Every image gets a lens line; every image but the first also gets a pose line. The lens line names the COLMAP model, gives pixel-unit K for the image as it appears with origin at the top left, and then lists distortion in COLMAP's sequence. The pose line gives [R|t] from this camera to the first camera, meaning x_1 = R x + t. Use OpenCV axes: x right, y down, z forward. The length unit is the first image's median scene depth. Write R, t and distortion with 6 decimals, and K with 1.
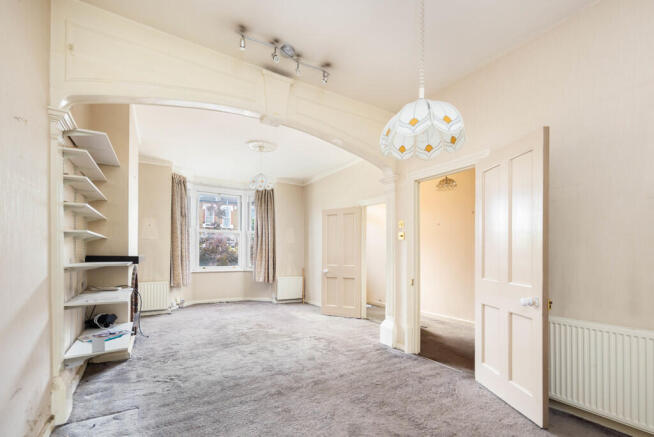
lens RADIAL K [[296.2, 0, 327.3], [0, 296.2, 254.3], [0, 0, 1]] dist [0.000419, 0.000049]
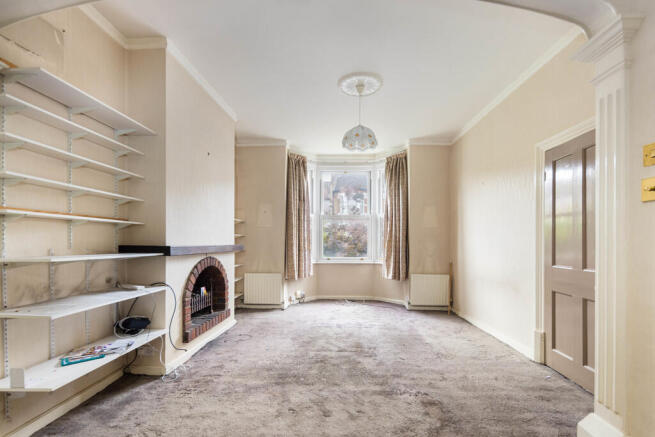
lens RADIAL K [[299.2, 0, 328.3], [0, 299.2, 243.1], [0, 0, 1]] dist [-0.000794, -0.000316]
pose [[0.841275, -0.002829, -0.540600, 0.070805], [0.002924, 0.999995, -0.000683, 0.000073], [0.540599, -0.001006, 0.841280, 0.300681]]
